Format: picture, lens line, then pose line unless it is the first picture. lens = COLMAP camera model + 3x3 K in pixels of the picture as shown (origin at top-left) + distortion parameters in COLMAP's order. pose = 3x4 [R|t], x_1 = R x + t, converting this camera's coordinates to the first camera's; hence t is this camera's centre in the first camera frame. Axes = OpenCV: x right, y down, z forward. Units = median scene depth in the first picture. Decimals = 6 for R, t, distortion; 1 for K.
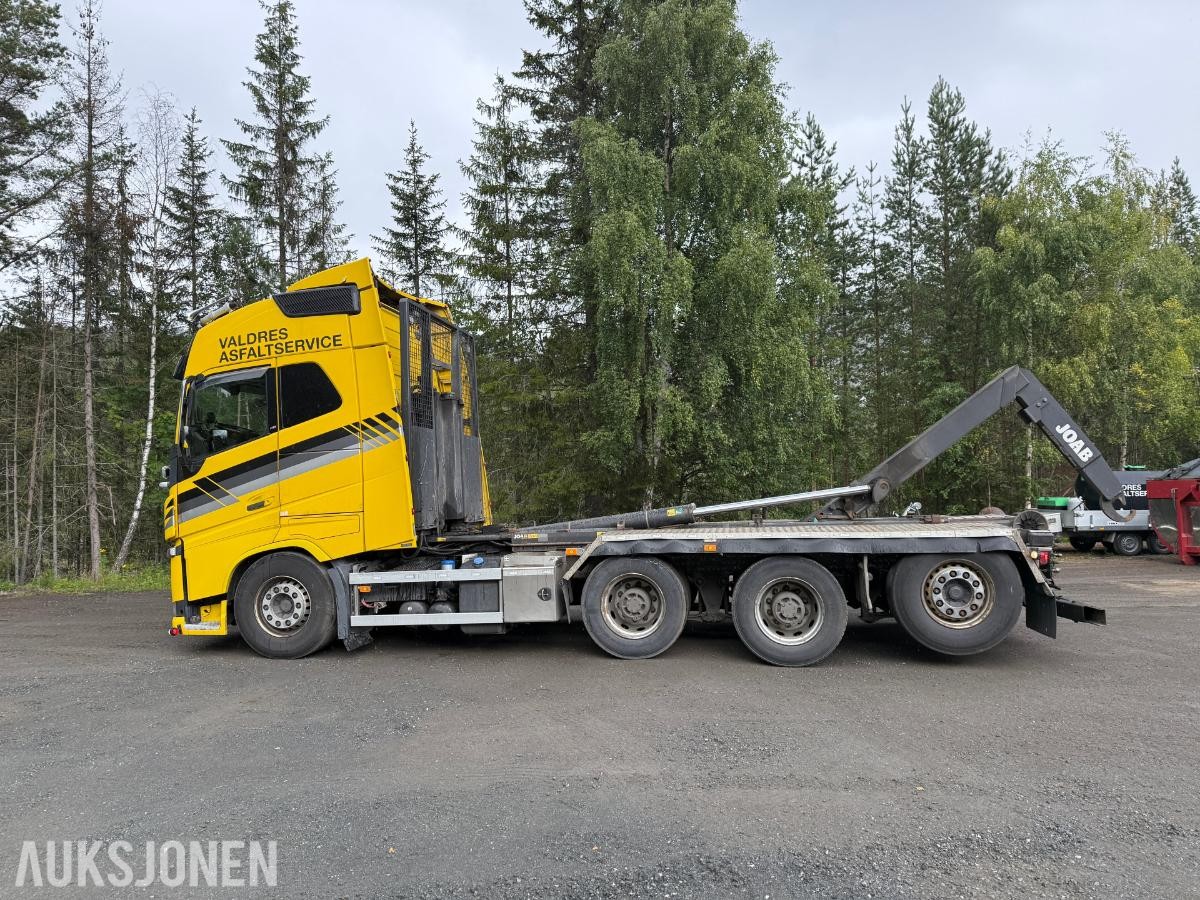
lens RADIAL K [[850.5, 0, 606.9], [0, 850.5, 450.9], [0, 0, 1]] dist [0.067435, -0.089553]
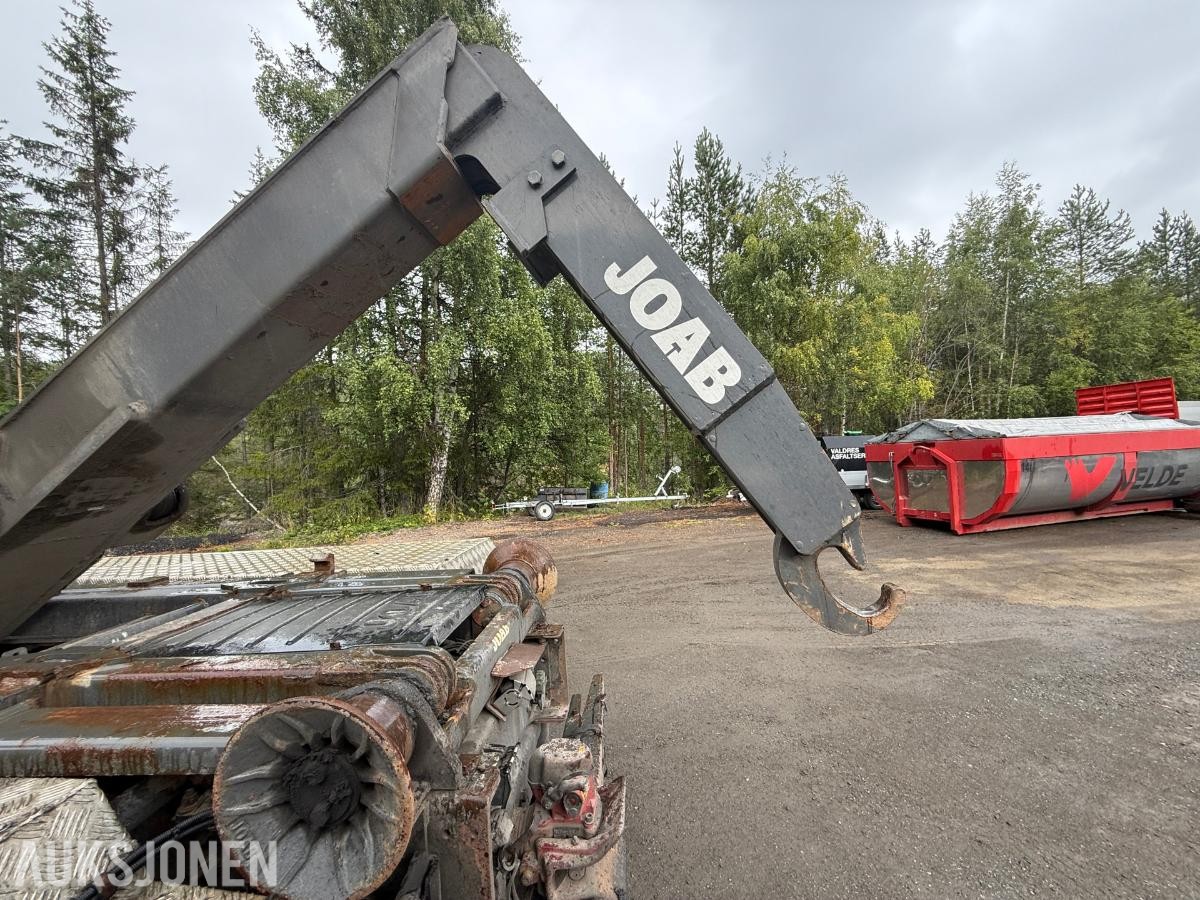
lens RADIAL K [[478.5, 0, 598.6], [0, 478.5, 448.4], [0, 0, 1]] dist [0.002234, 0.000007]
pose [[0.997336, -0.020774, 0.069927, 0.275542], [0.018077, 0.999076, 0.038981, 0.010426], [-0.070672, -0.037613, 0.996790, 0.464121]]
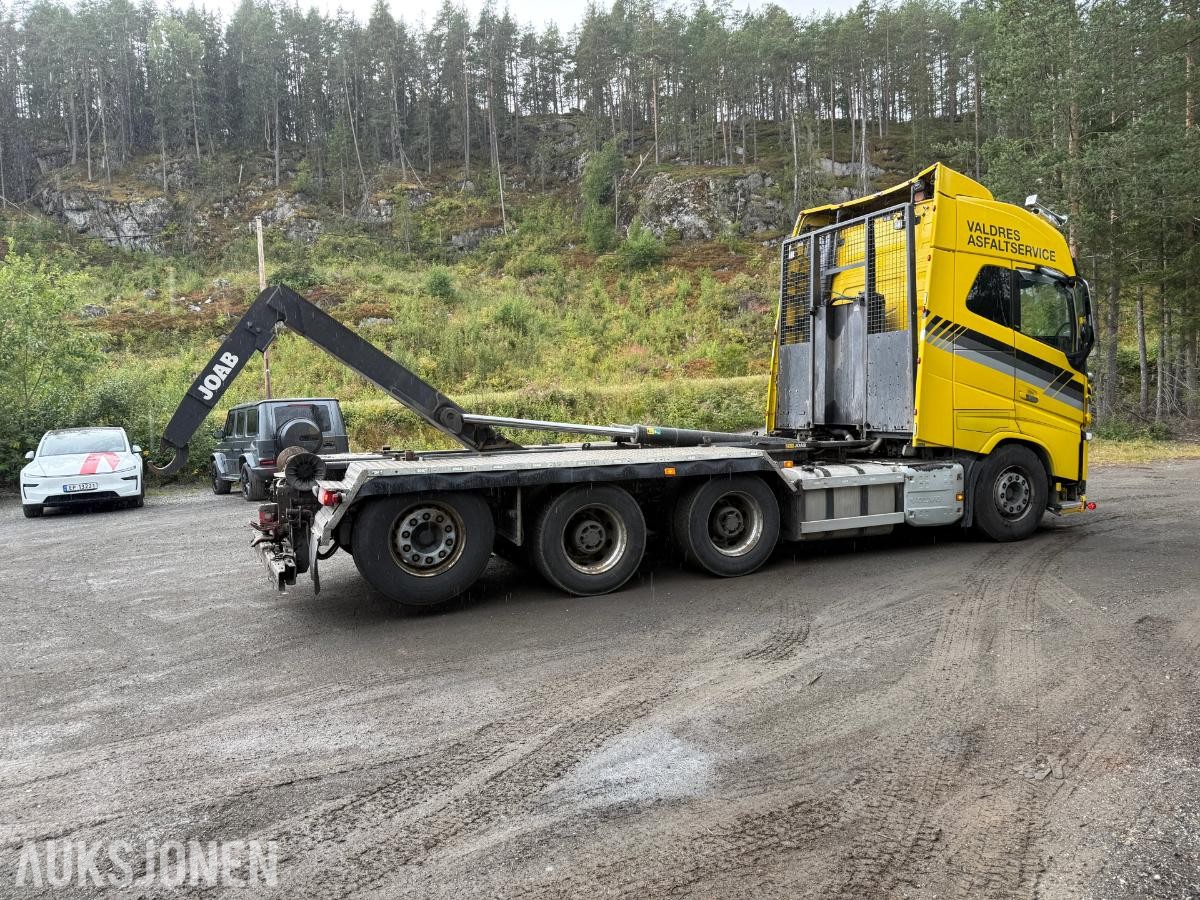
lens RADIAL K [[847.8, 0, 594.3], [0, 847.8, 449.8], [0, 0, 1]] dist [0.067881, -0.090278]
pose [[-0.844124, 0.079831, -0.530171, 0.369695], [0.075293, 0.996704, 0.030200, 0.035184], [0.530835, -0.014426, -0.847352, 1.041154]]
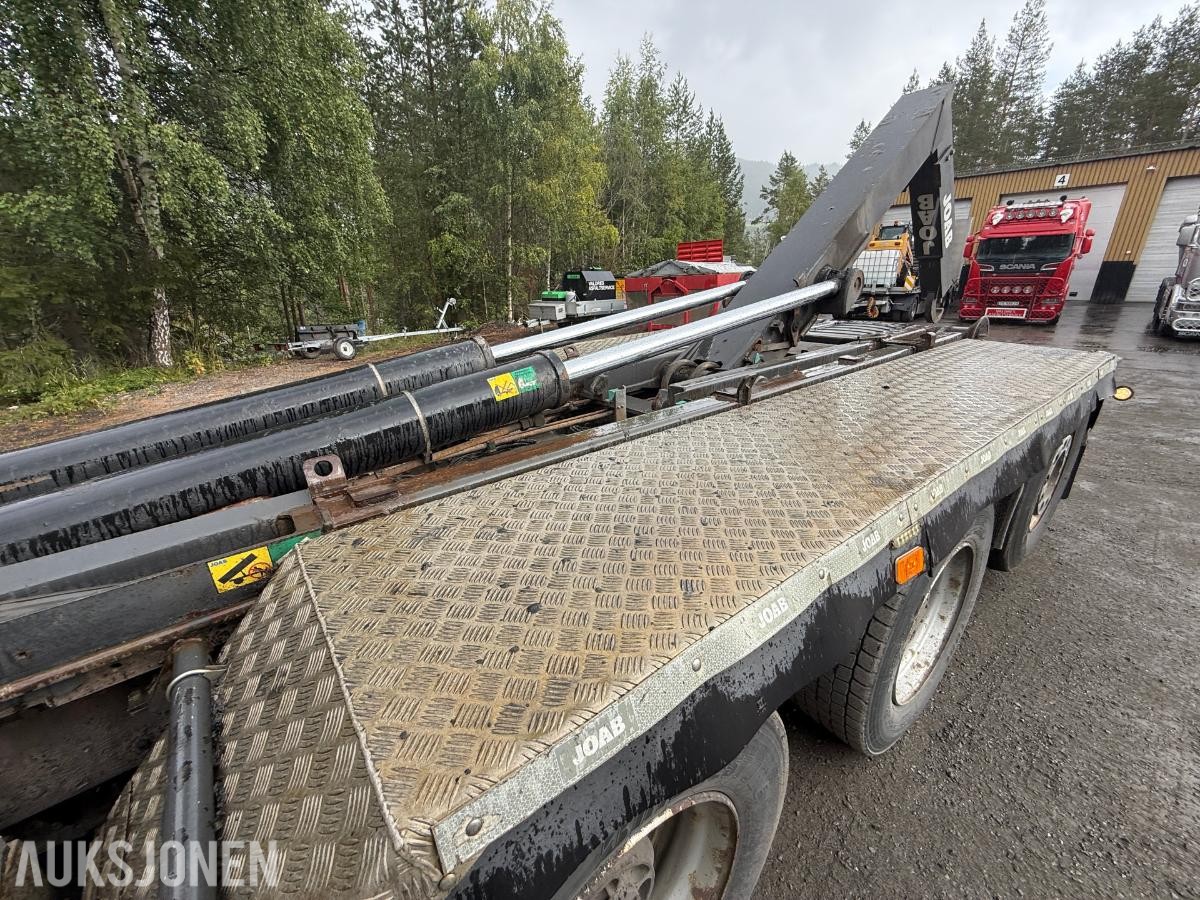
lens RADIAL K [[478.5, 0, 598.6], [0, 478.5, 448.4], [0, 0, 1]] dist [0.002234, 0.000007]
pose [[0.689477, -0.242260, 0.682592, -0.010637], [-0.021782, 0.935045, 0.353860, 0.019778], [-0.723980, -0.258846, 0.639415, 0.484113]]
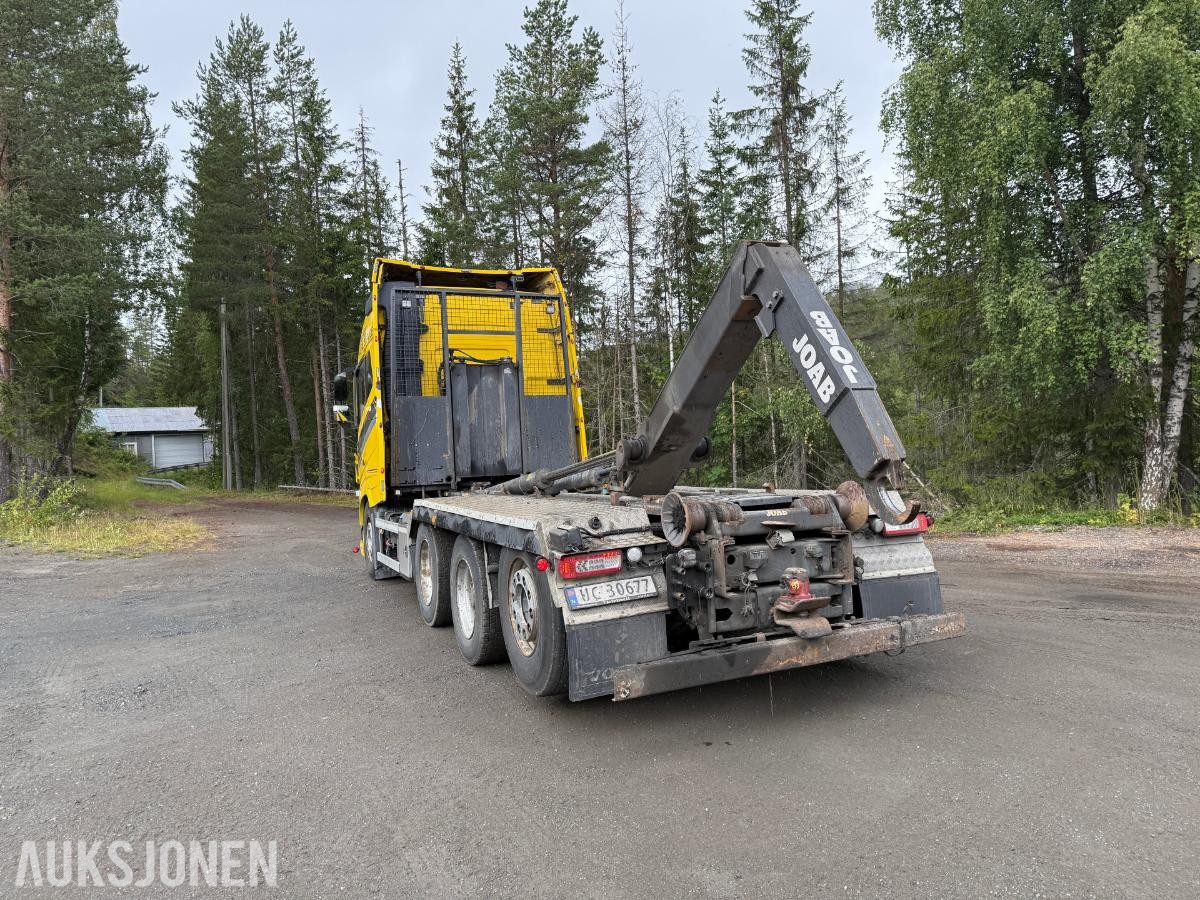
lens RADIAL K [[849.6, 0, 606.2], [0, 849.6, 440.9], [0, 0, 1]] dist [0.114631, -0.201798]
pose [[0.545190, -0.006385, -0.838288, 0.494238], [0.065698, 0.997221, 0.035132, 0.004483], [0.835734, -0.074227, 0.544094, 0.324609]]
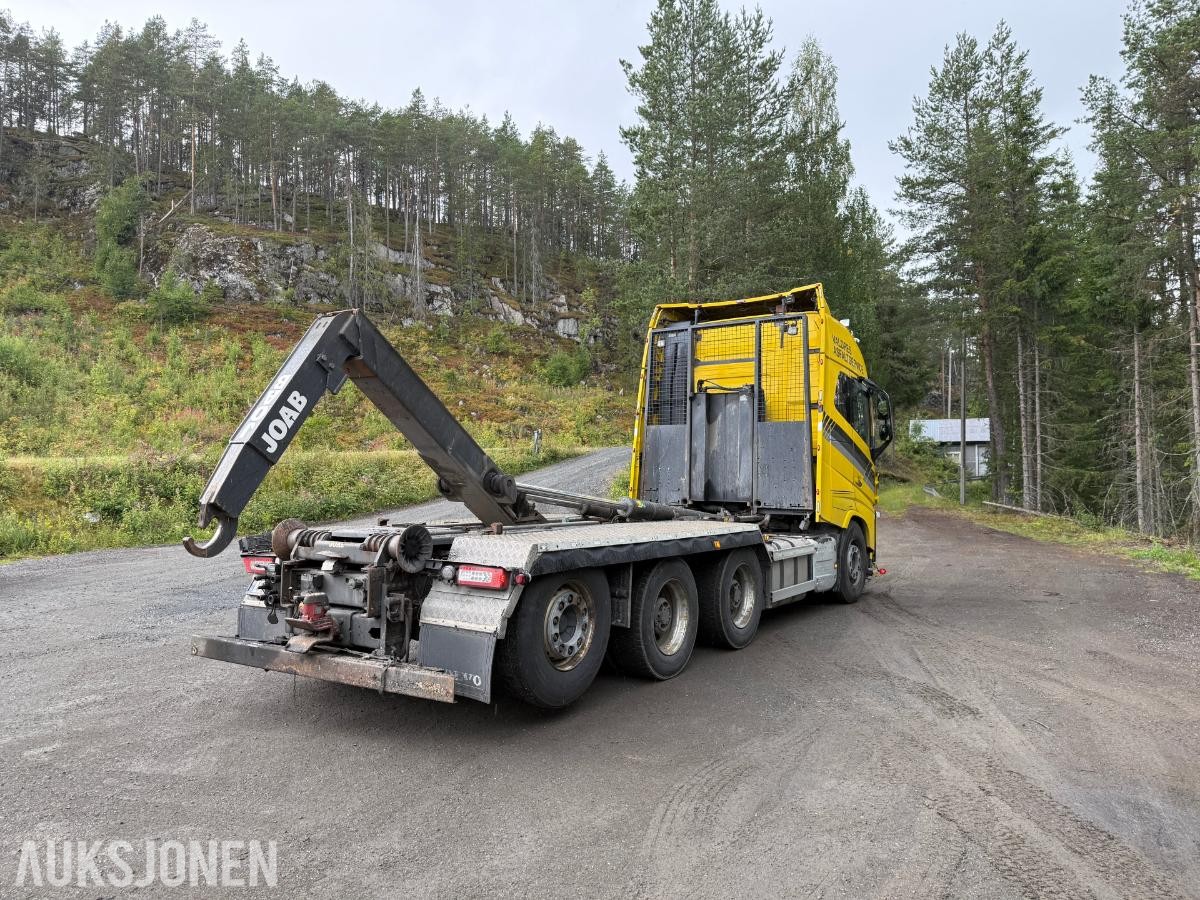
lens RADIAL K [[847.8, 0, 594.3], [0, 847.8, 449.8], [0, 0, 1]] dist [0.067881, -0.090278]
pose [[-0.419769, -0.003023, -0.907626, 0.547807], [0.046501, 0.998610, -0.024832, 0.020050], [0.906439, -0.052629, -0.419045, 0.803519]]
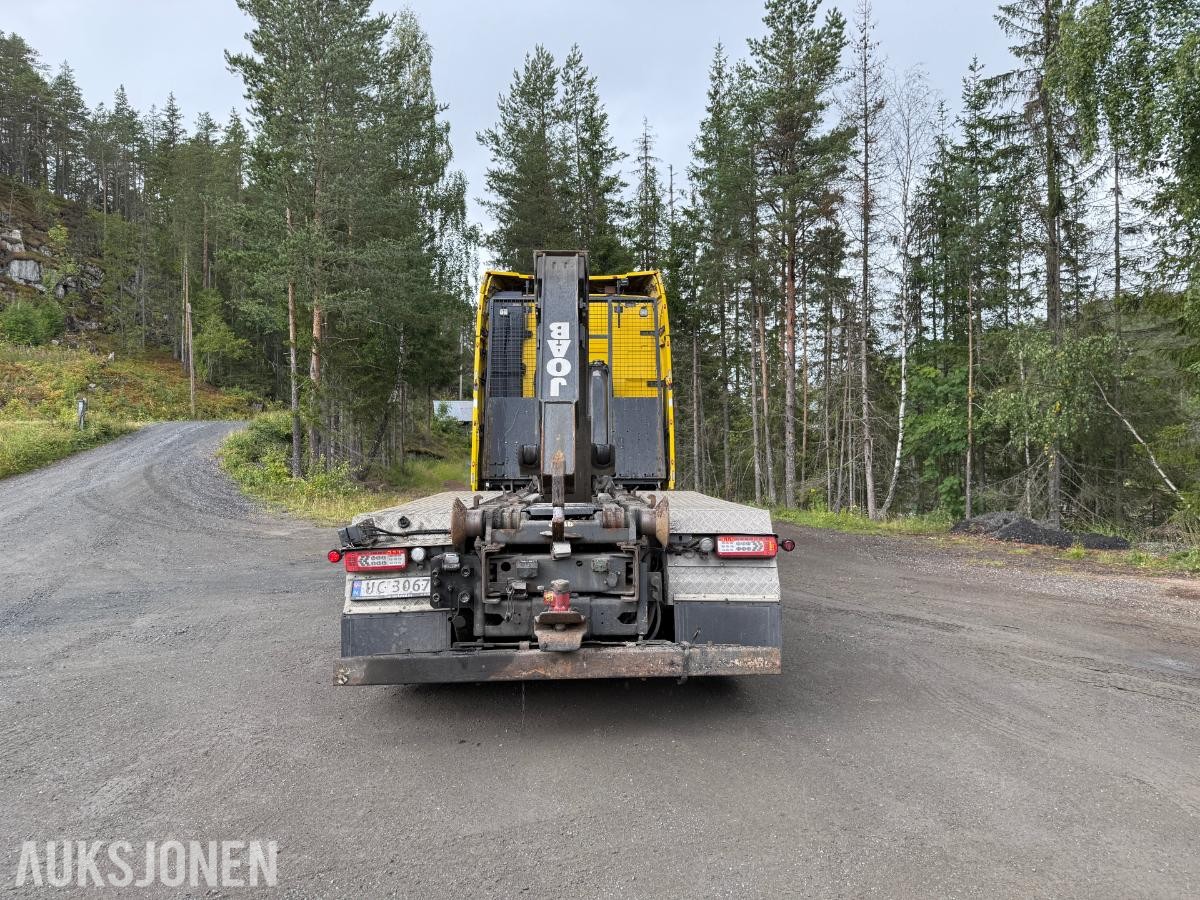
lens RADIAL K [[850.5, 0, 606.9], [0, 850.5, 450.9], [0, 0, 1]] dist [0.067435, -0.089553]
pose [[0.182682, 0.021408, -0.982939, 0.574522], [0.043834, 0.998591, 0.029896, 0.010672], [0.982194, -0.048548, 0.181487, 0.509233]]
